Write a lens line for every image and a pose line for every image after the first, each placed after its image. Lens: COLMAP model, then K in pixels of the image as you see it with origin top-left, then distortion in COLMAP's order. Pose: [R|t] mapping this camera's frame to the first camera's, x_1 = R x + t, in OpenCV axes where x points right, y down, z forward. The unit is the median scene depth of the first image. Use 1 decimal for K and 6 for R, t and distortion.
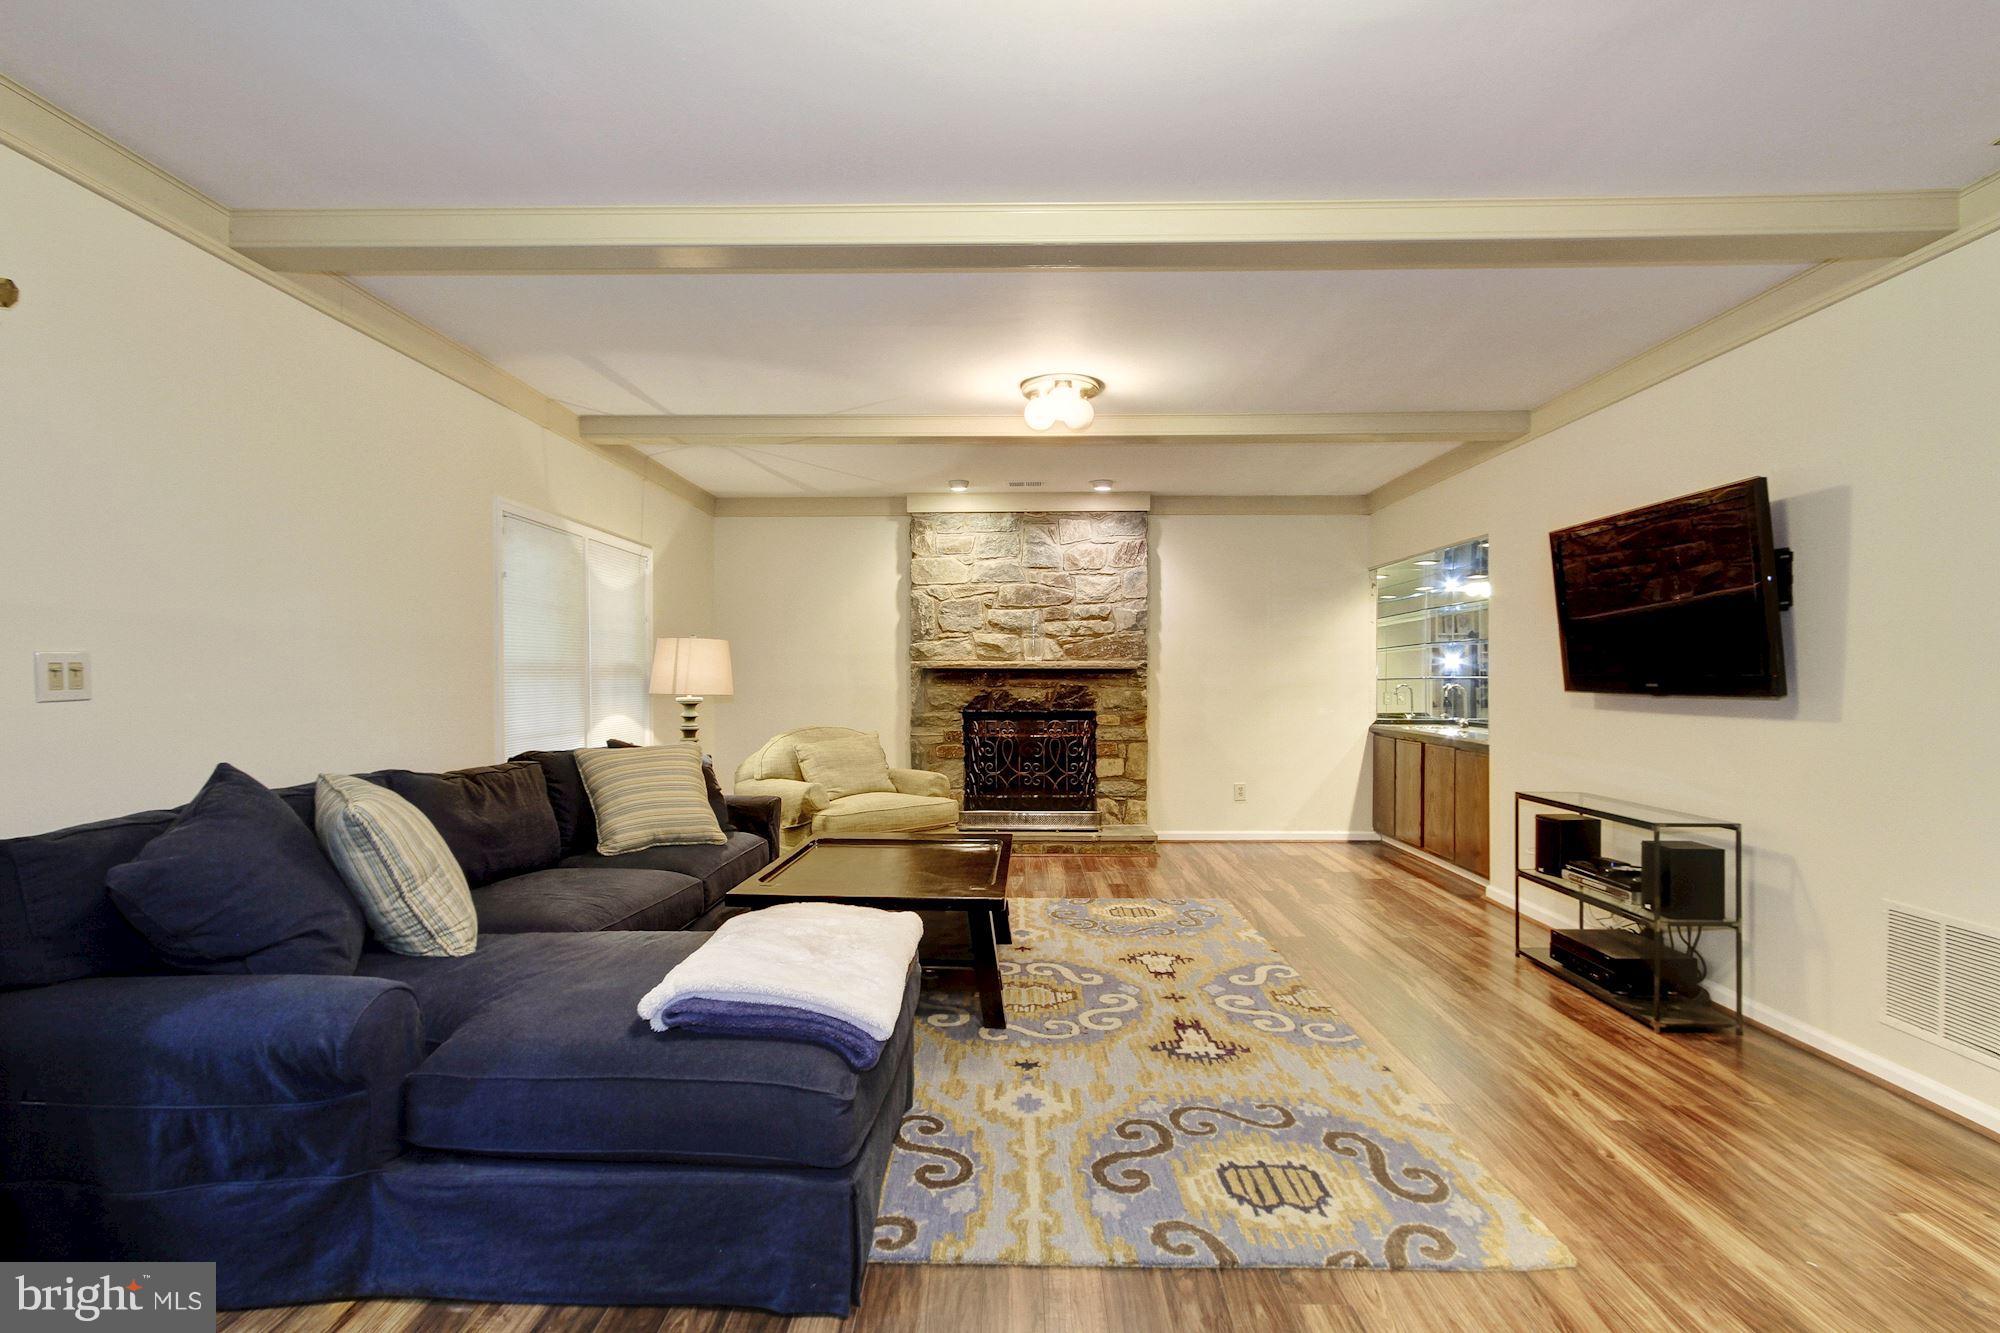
lens RADIAL K [[920.6, 0, 999.4], [0, 920.6, 677.2], [0, 0, 1]] dist [-0.004257, 0.005517]
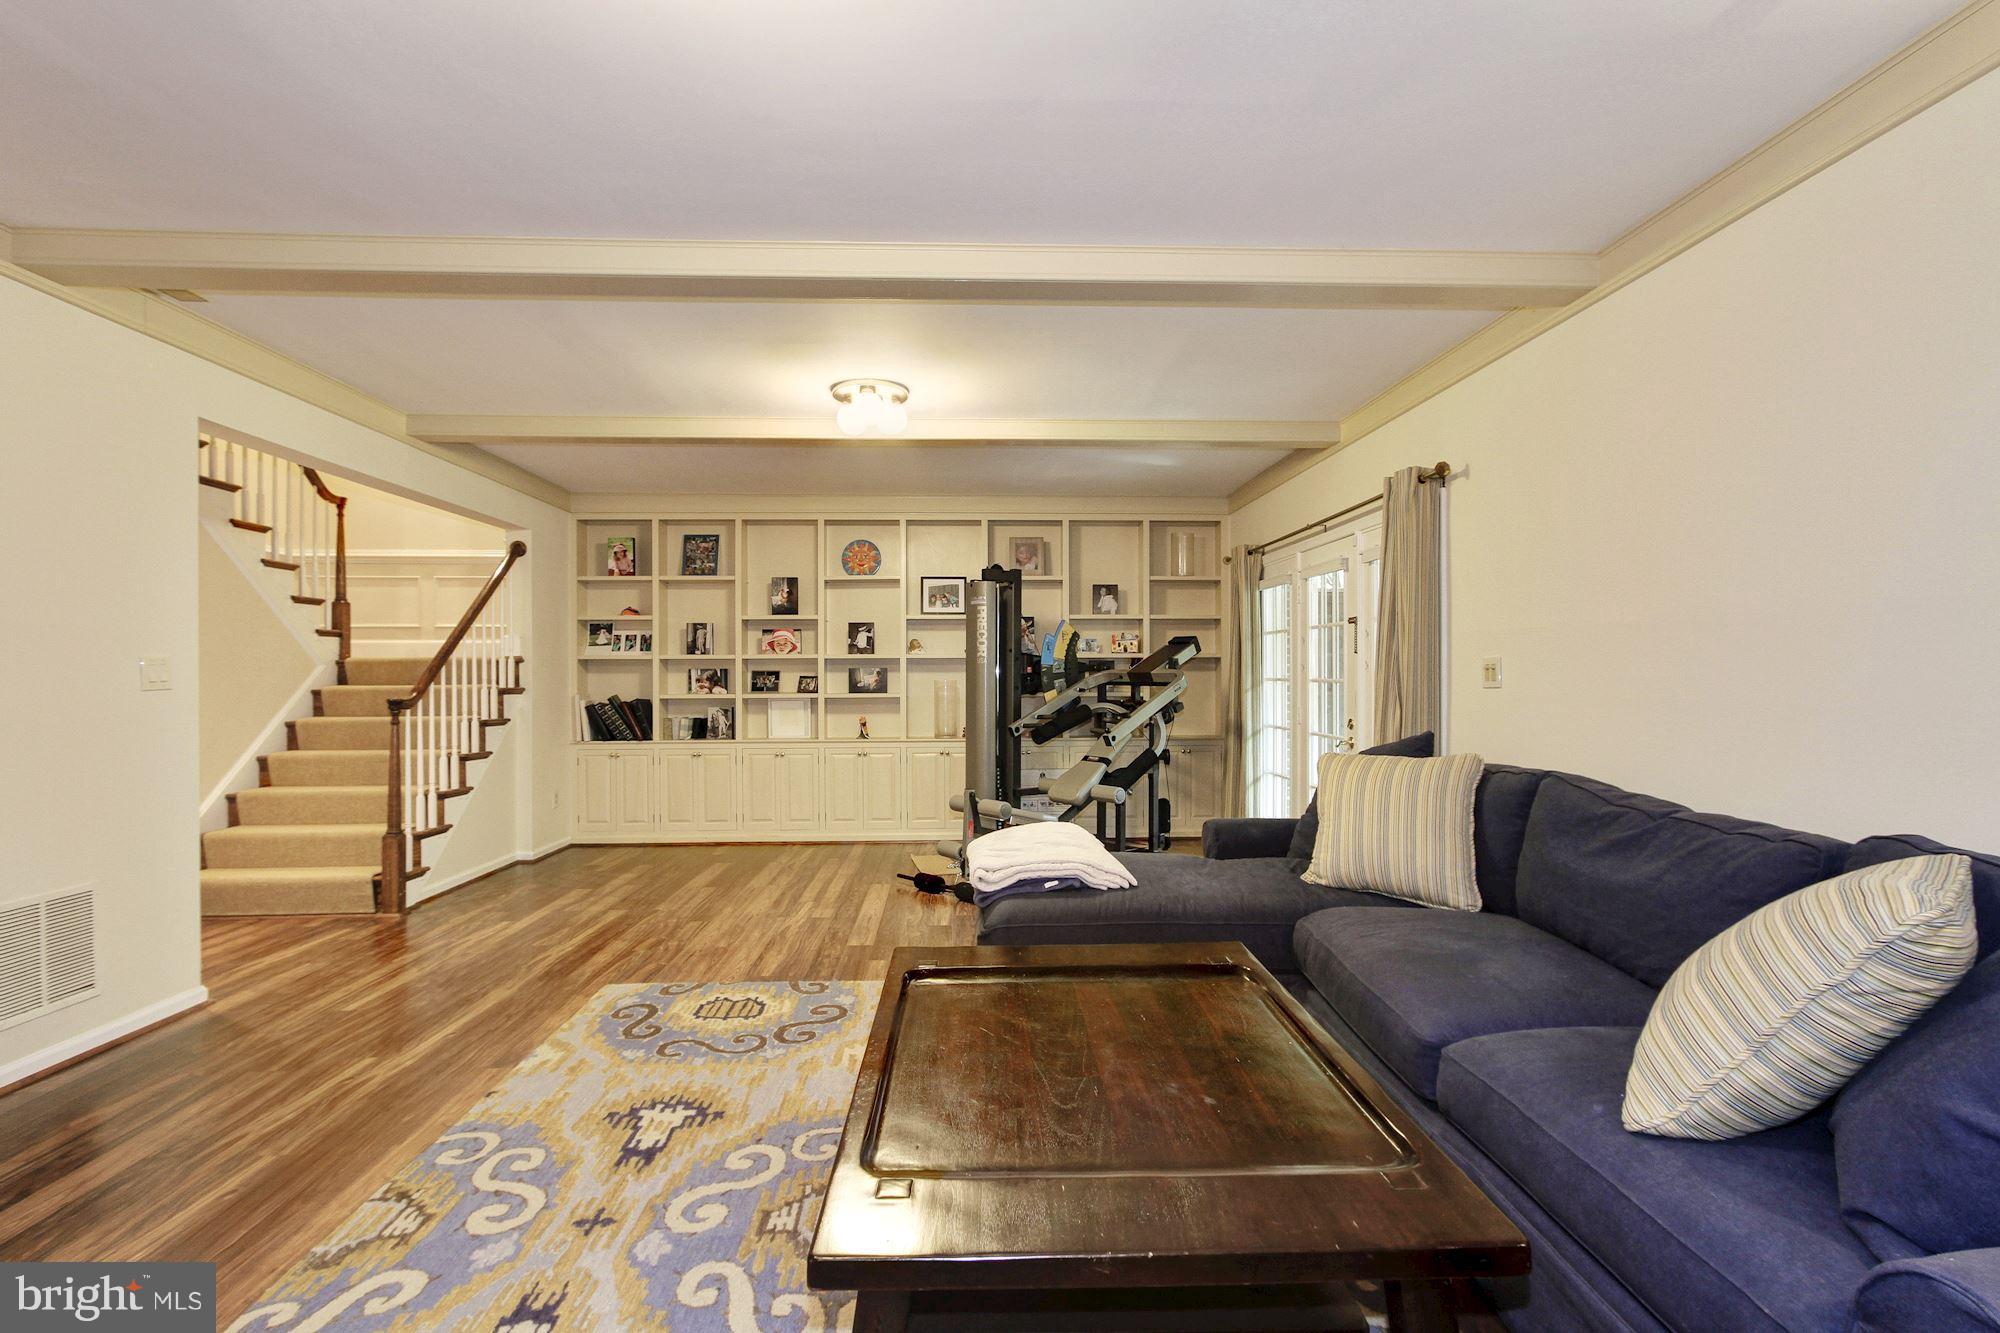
lens RADIAL K [[920.6, 0, 1003.9], [0, 920.6, 668.9], [0, 0, 1]] dist [-0.004257, 0.005517]
pose [[-0.997726, 0.002471, -0.067362, -0.035544], [0.002563, 0.999996, -0.001278, -0.005497], [0.067358, -0.001448, -0.997728, 1.751674]]
